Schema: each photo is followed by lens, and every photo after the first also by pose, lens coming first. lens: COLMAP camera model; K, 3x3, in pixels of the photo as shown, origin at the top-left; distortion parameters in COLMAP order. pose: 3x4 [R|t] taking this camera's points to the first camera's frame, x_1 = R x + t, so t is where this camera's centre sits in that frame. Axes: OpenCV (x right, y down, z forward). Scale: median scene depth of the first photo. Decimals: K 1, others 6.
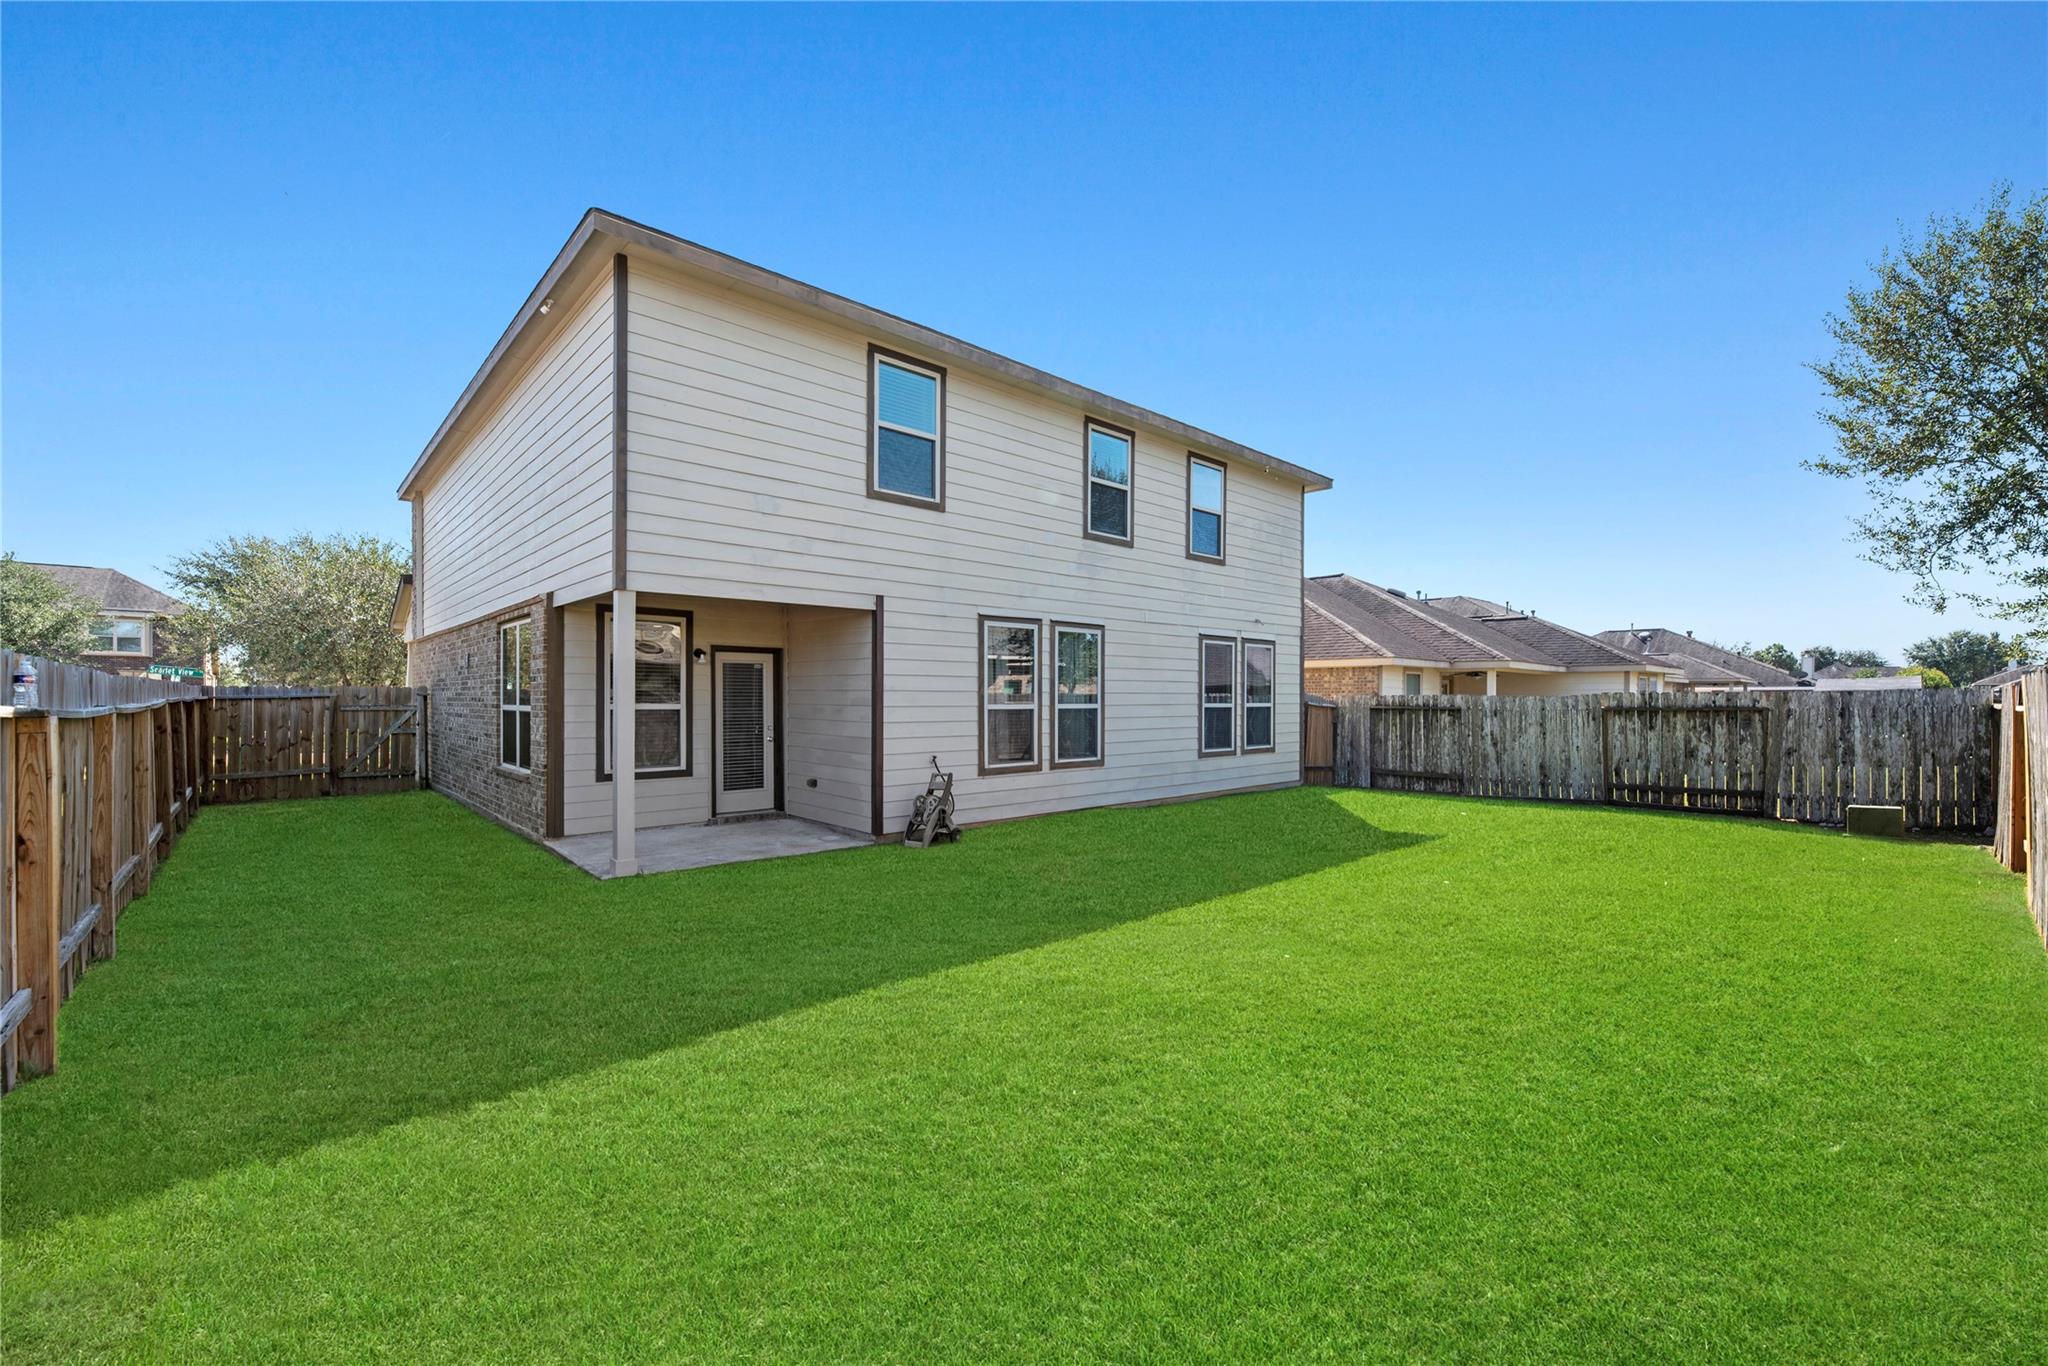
lens RADIAL K [[826.0, 0, 1028.1], [0, 826.0, 698.5], [0, 0, 1]] dist [0.000538, -0.000268]
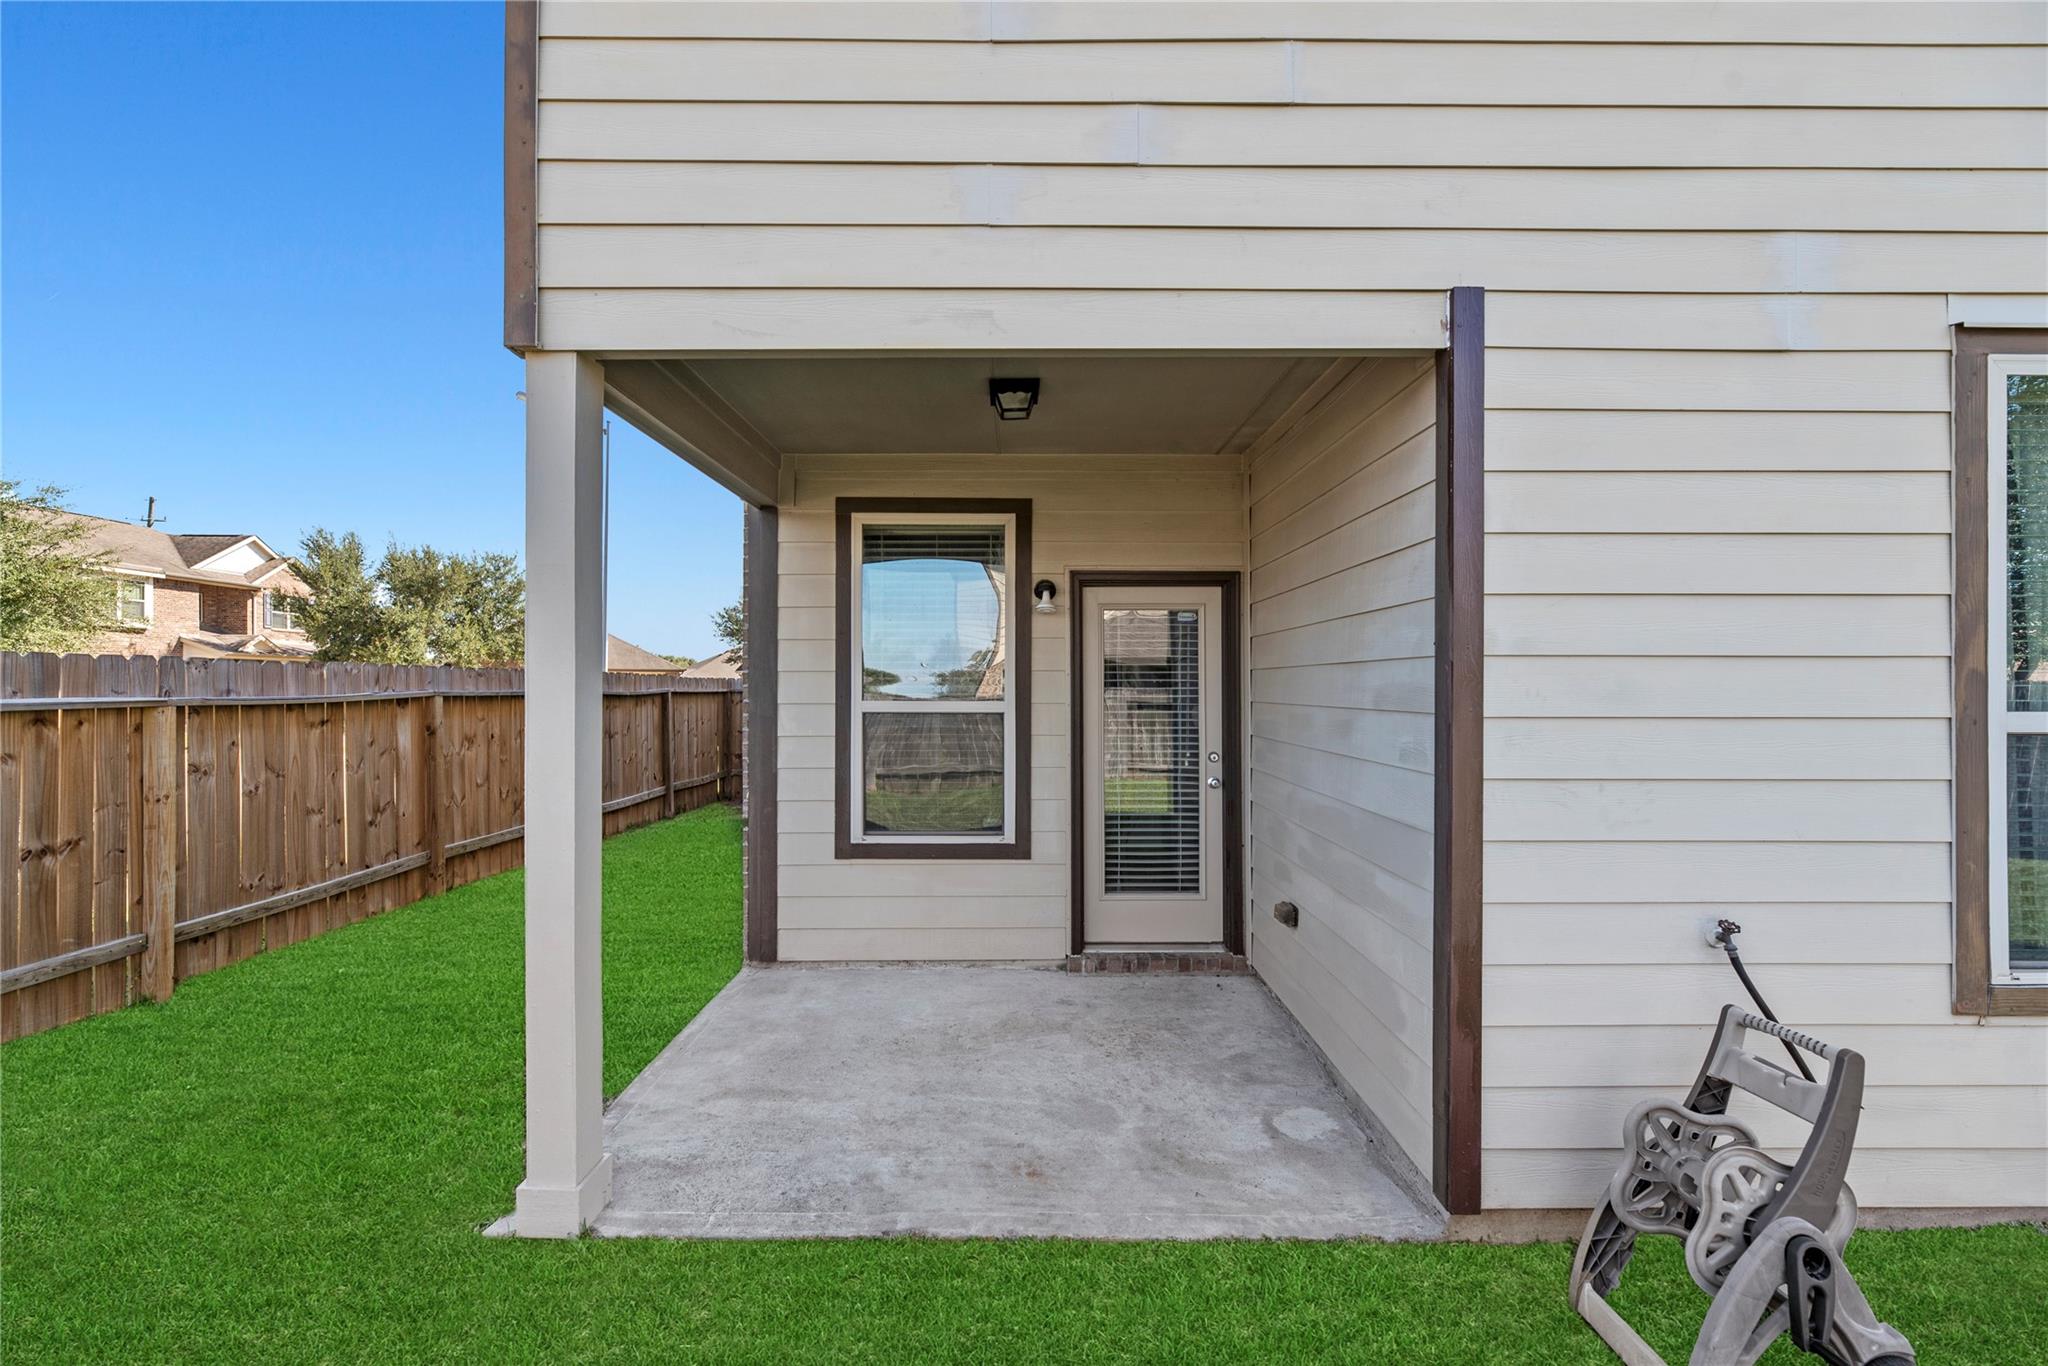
lens RADIAL K [[826.0, 0, 1022.8], [0, 826.0, 696.2], [0, 0, 1]] dist [0.000538, -0.000268]
pose [[0.736881, -0.001159, -0.676021, -0.089724], [-0.001056, 0.999995, -0.002865, 0.003781], [0.676022, 0.002825, 0.736876, 0.600921]]
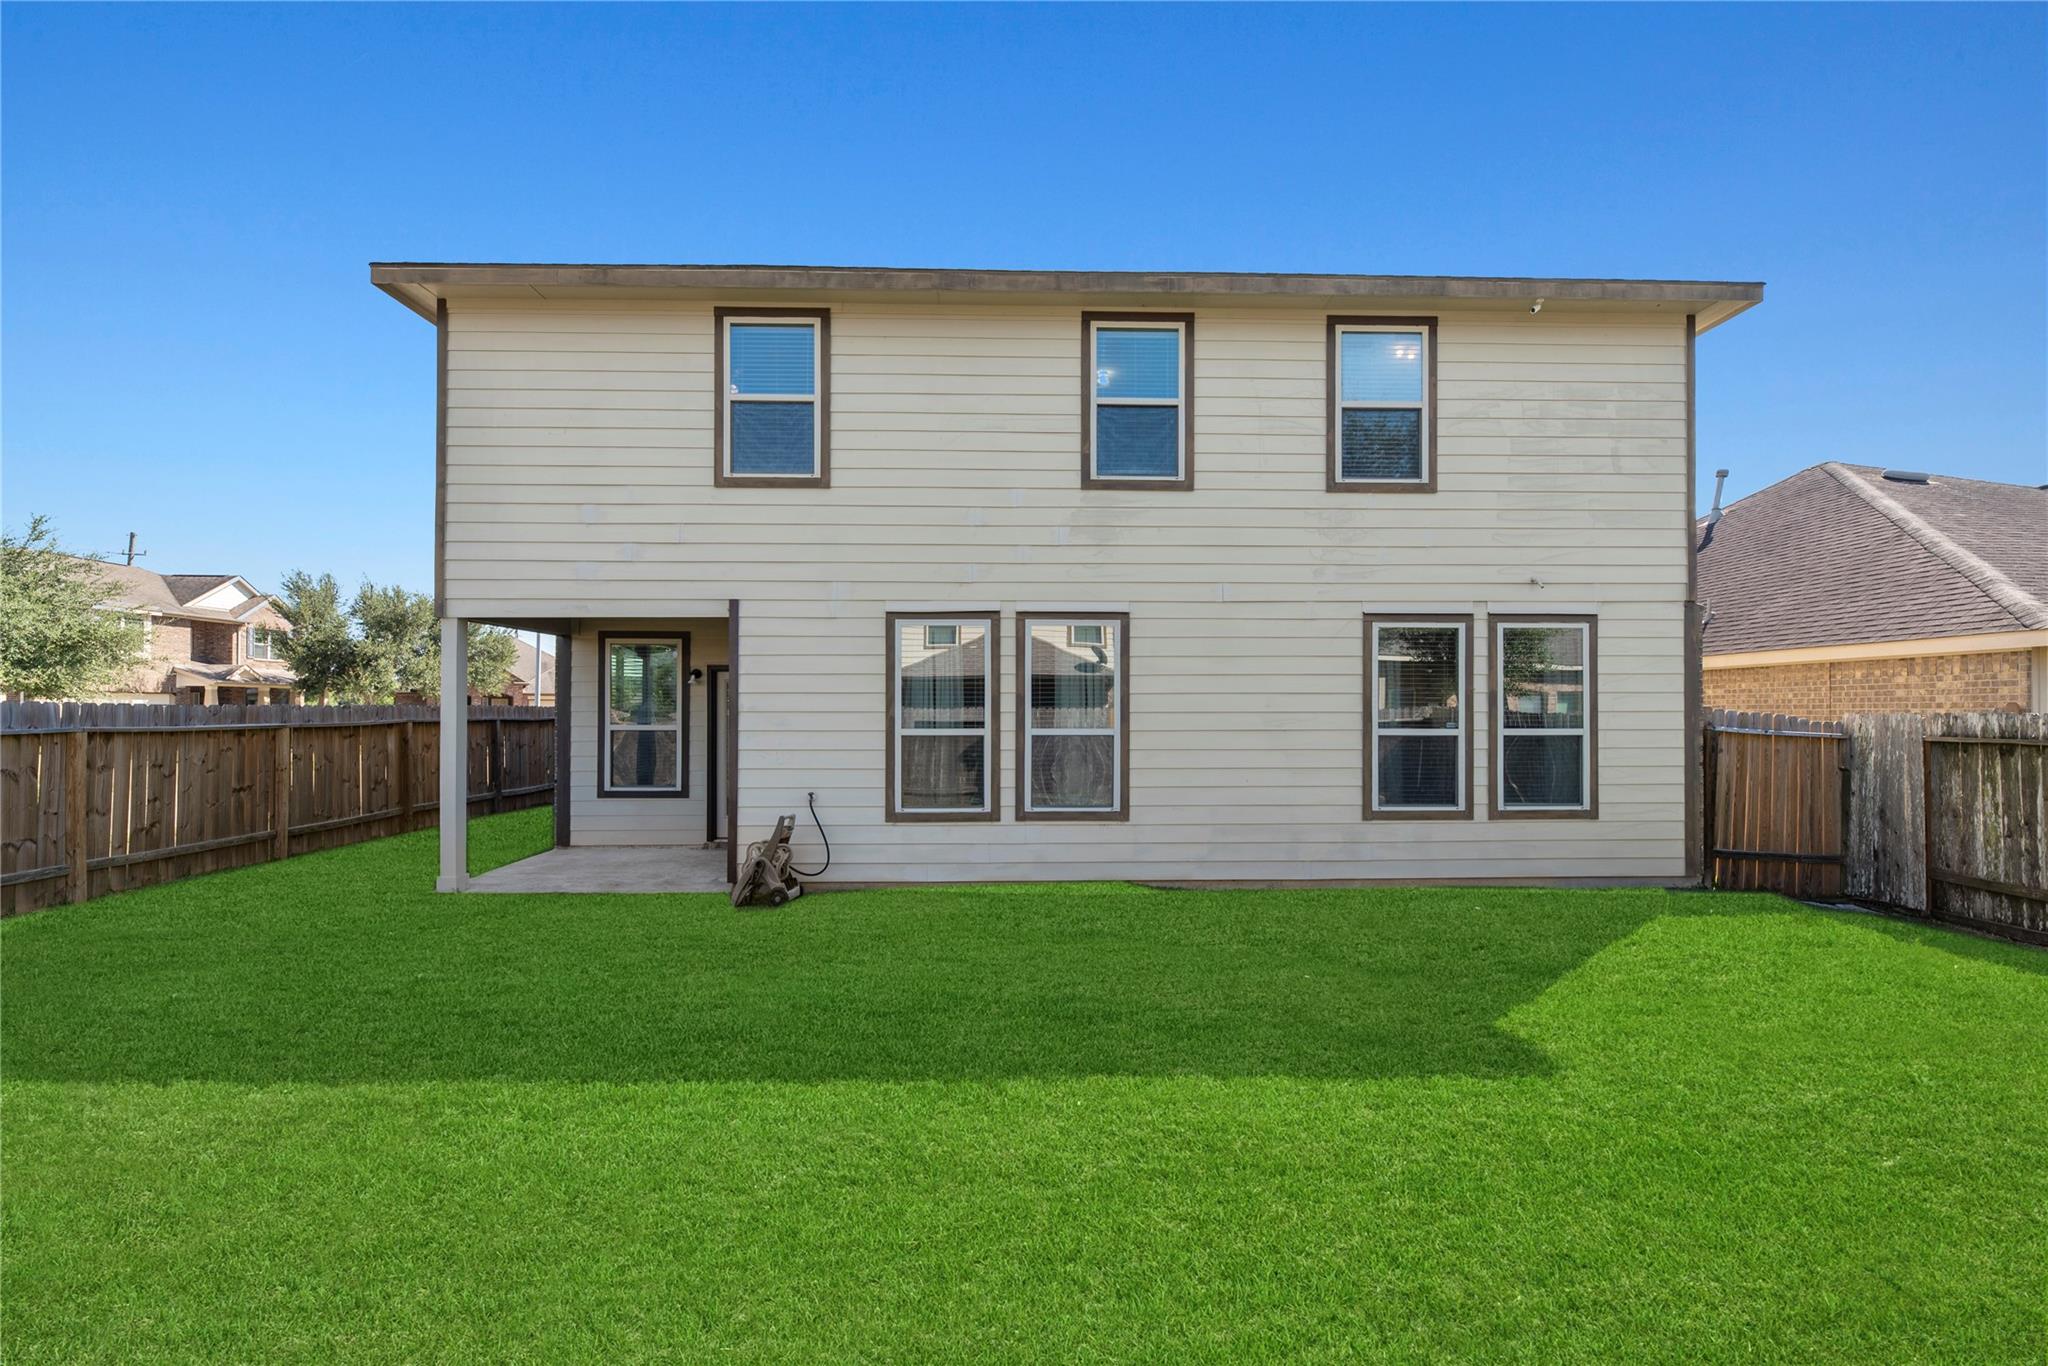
lens RADIAL K [[826.0, 0, 1021.4], [0, 826.0, 710.0], [0, 0, 1]] dist [0.000538, -0.000268]
pose [[0.754401, -0.007591, -0.656370, 0.503900], [0.000098, 0.999934, -0.011451, -0.001104], [0.656414, 0.008575, 0.754352, 0.466456]]
